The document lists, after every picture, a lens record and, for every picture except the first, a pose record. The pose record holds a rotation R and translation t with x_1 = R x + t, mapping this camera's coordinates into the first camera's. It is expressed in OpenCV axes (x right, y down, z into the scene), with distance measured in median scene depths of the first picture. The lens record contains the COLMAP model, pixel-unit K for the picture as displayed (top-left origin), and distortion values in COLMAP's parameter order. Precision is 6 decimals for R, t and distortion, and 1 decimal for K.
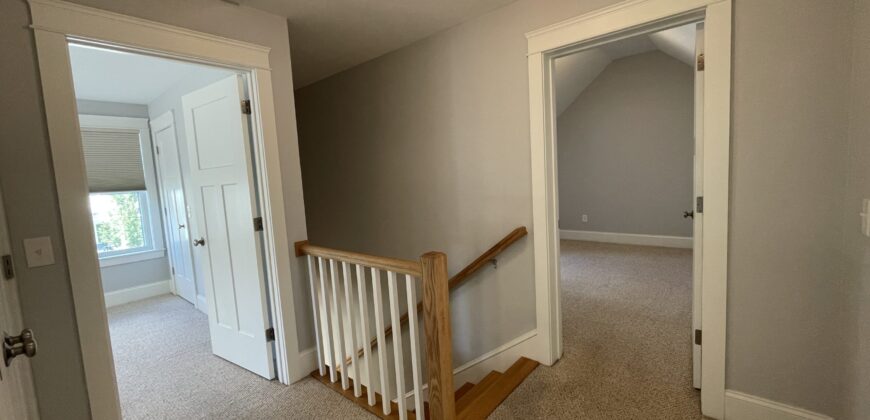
lens RADIAL K [[353.7, 0, 435.2], [0, 353.7, 207.6], [0, 0, 1]] dist [-0.000135, -0.000203]
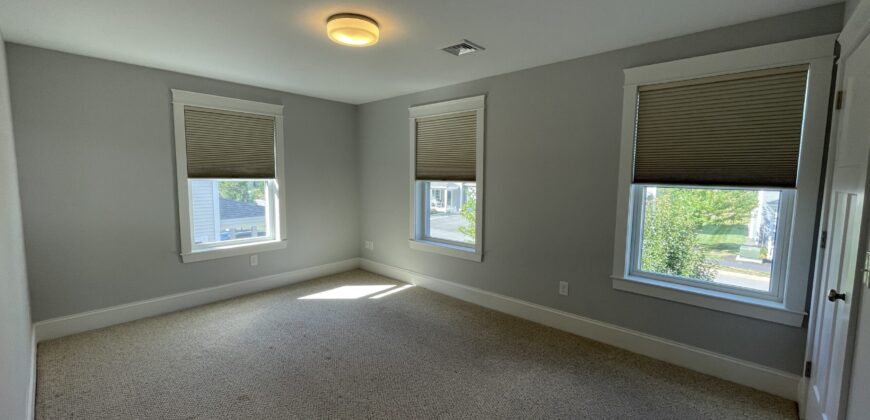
lens RADIAL K [[353.7, 0, 435.2], [0, 353.7, 207.6], [0, 0, 1]] dist [-0.000135, -0.000203]
pose [[-0.543928, 0.120278, -0.830467, -0.126973], [-0.067765, 0.980145, 0.186341, -0.081620], [0.836391, 0.157633, -0.524978, 0.864970]]
